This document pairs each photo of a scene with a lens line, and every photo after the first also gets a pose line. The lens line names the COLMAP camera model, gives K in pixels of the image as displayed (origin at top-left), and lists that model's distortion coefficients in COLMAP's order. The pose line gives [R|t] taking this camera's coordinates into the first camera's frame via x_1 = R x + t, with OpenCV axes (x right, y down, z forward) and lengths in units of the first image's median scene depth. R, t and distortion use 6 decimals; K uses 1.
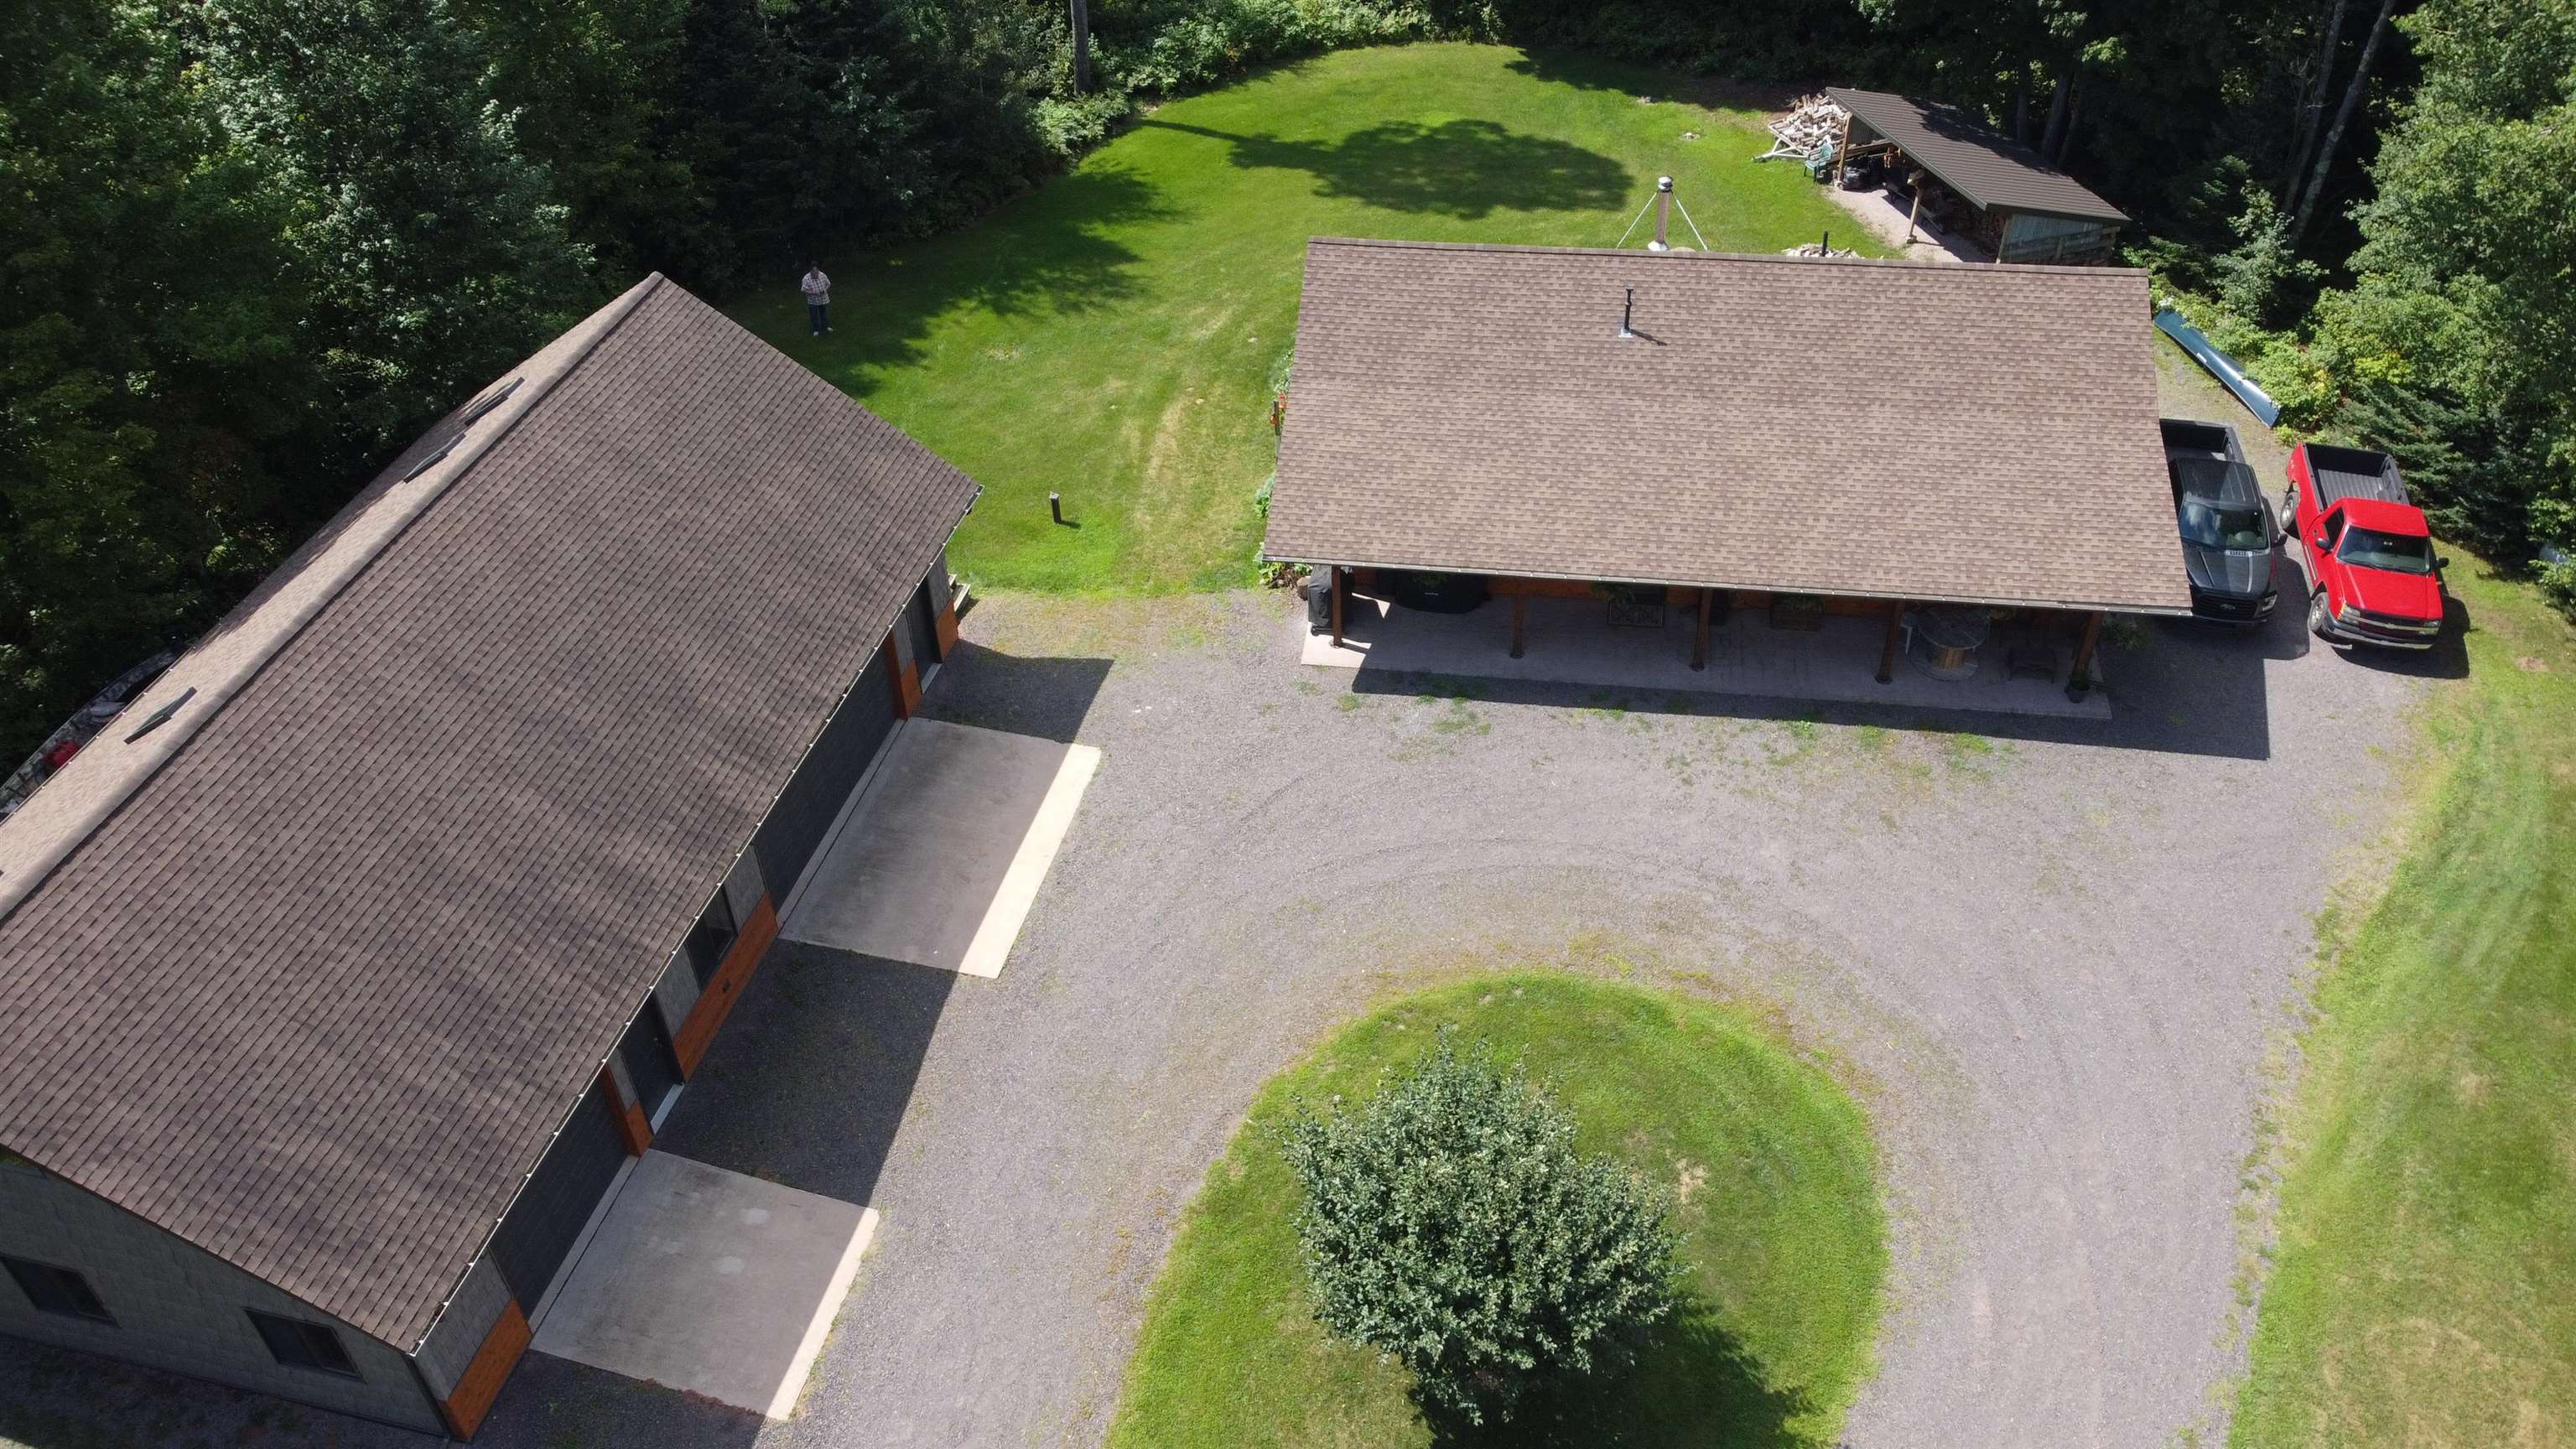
lens RADIAL K [[1949.2, 0, 1292.7], [0, 1949.2, 722.4], [0, 0, 1]] dist [0.004422, -0.010693]
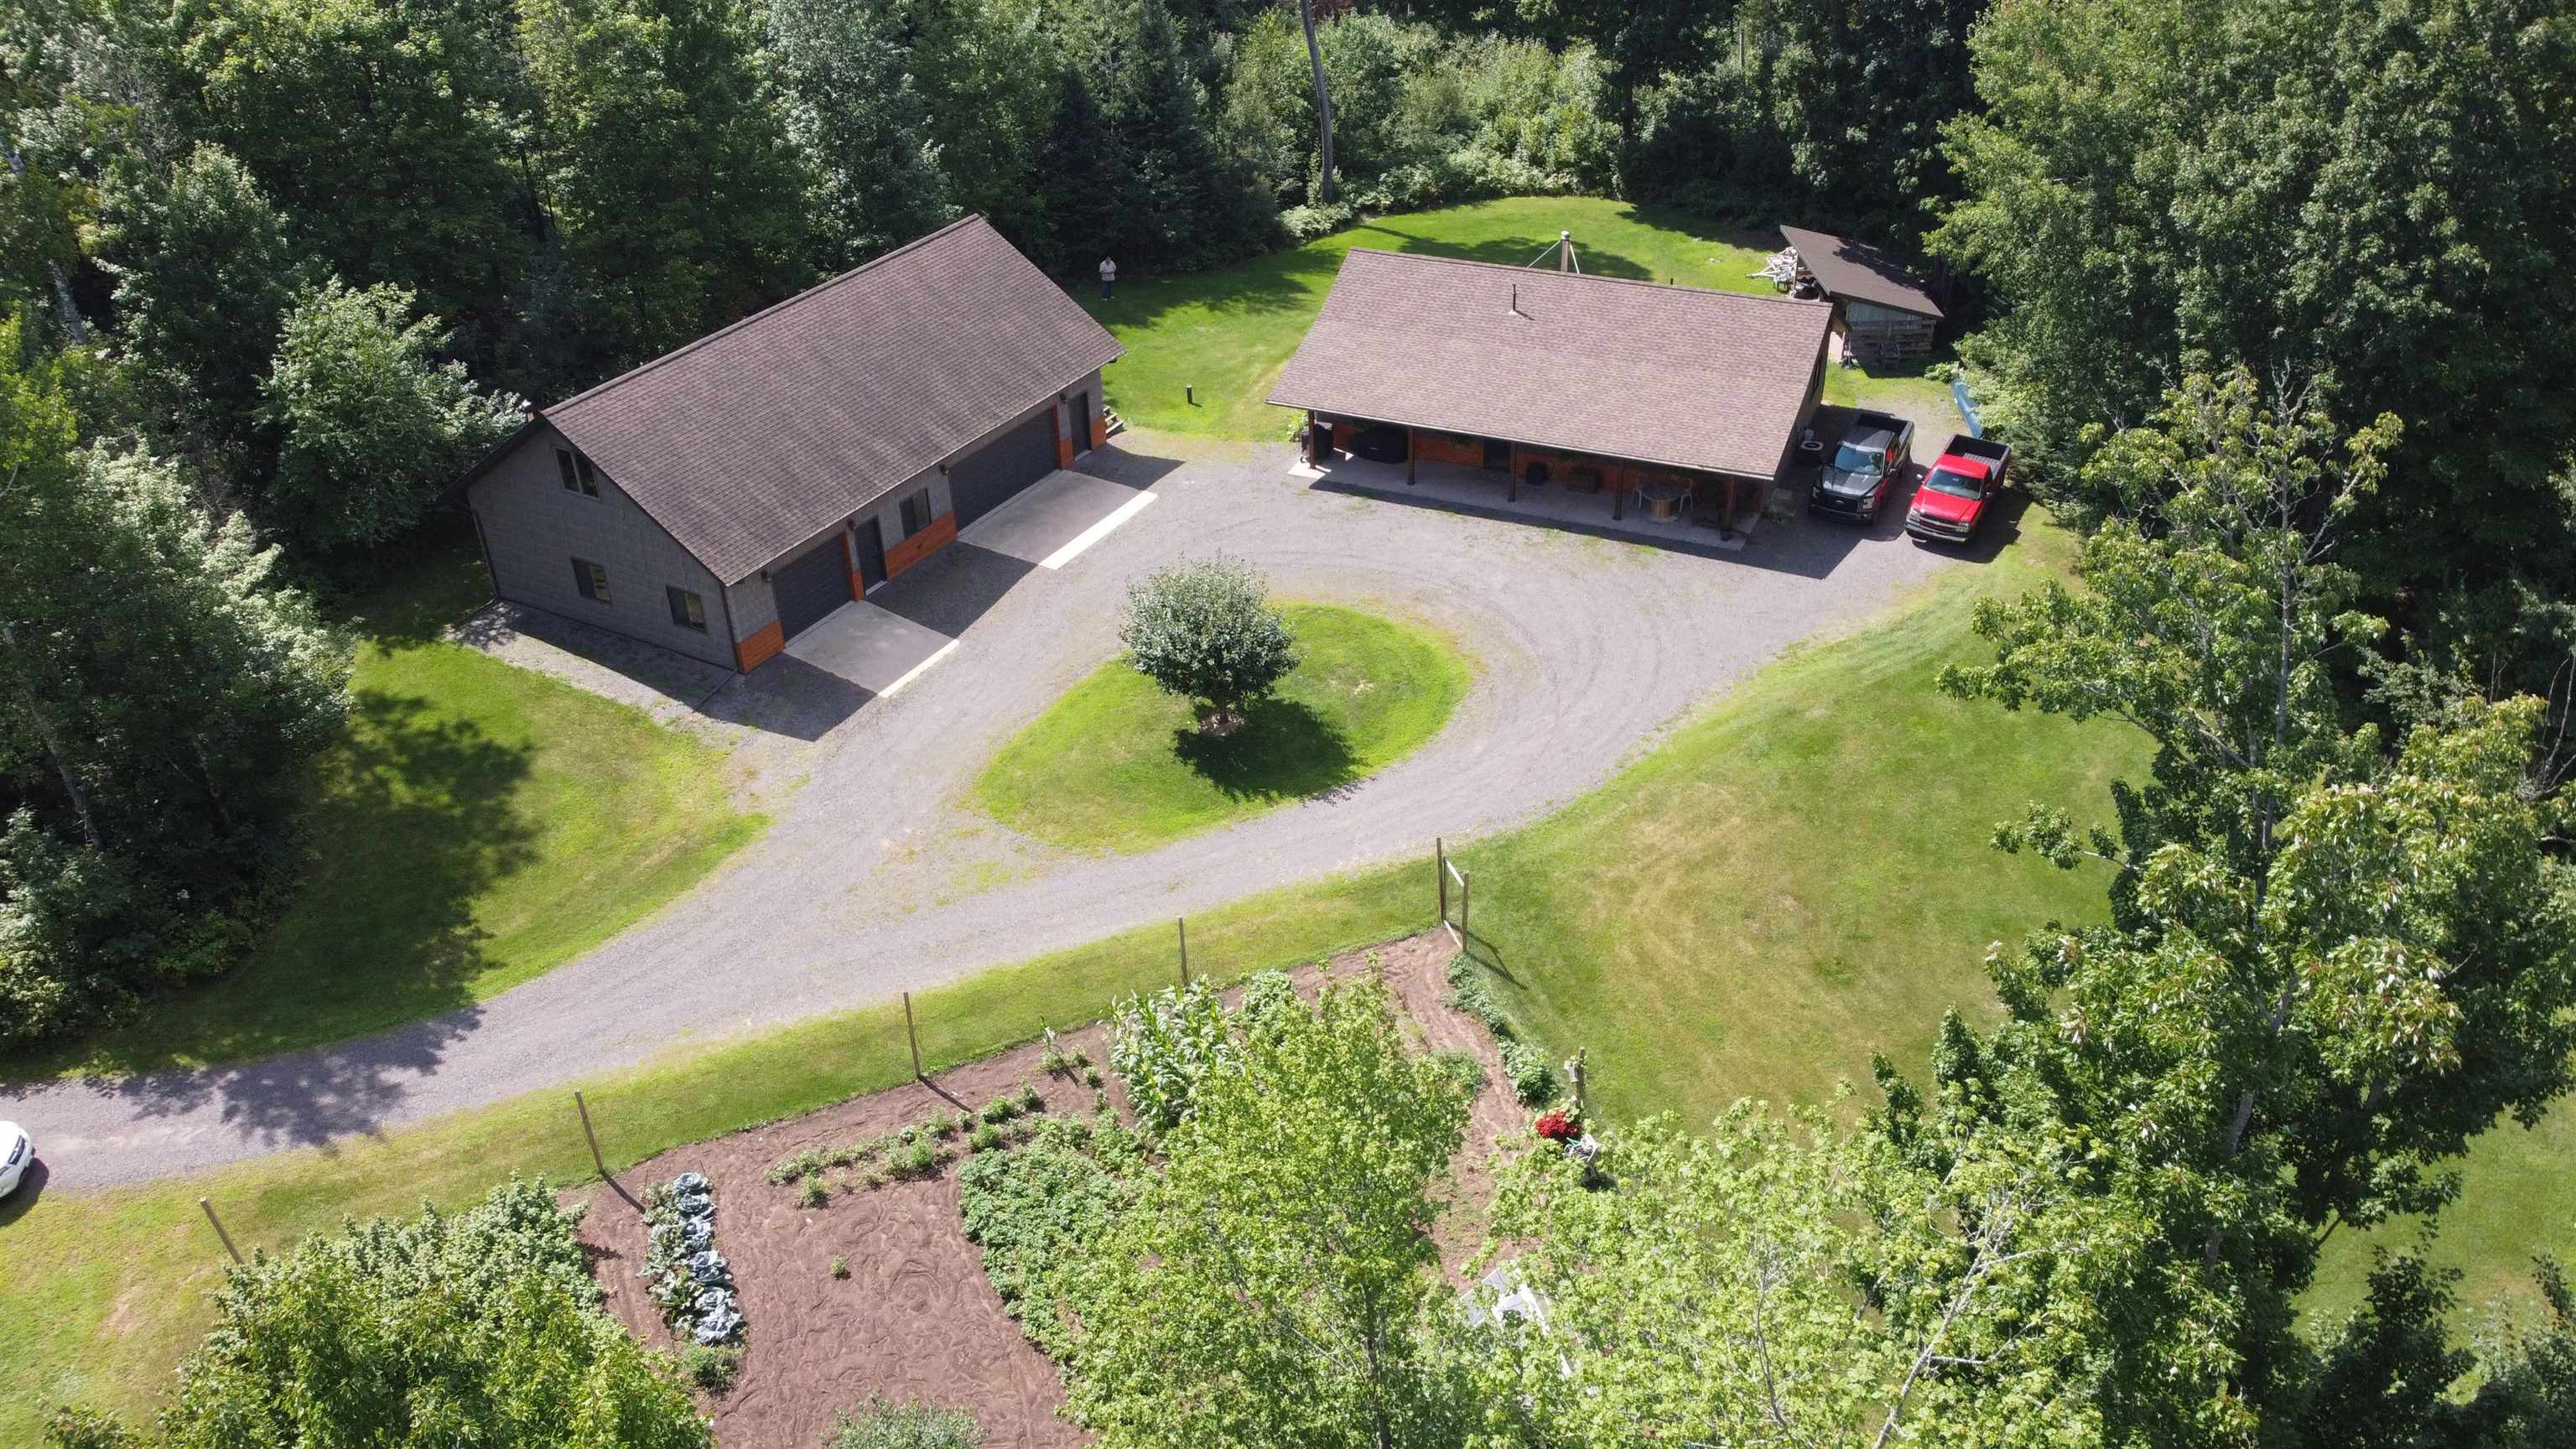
lens RADIAL K [[1949.2, 0, 1294.7], [0, 1949.2, 736.1], [0, 0, 1]] dist [0.004422, -0.010693]
pose [[0.960062, 0.149166, -0.236709, 0.446982], [-0.177217, 0.978881, -0.101913, 0.365915], [0.216508, 0.139792, 0.966221, -0.615841]]
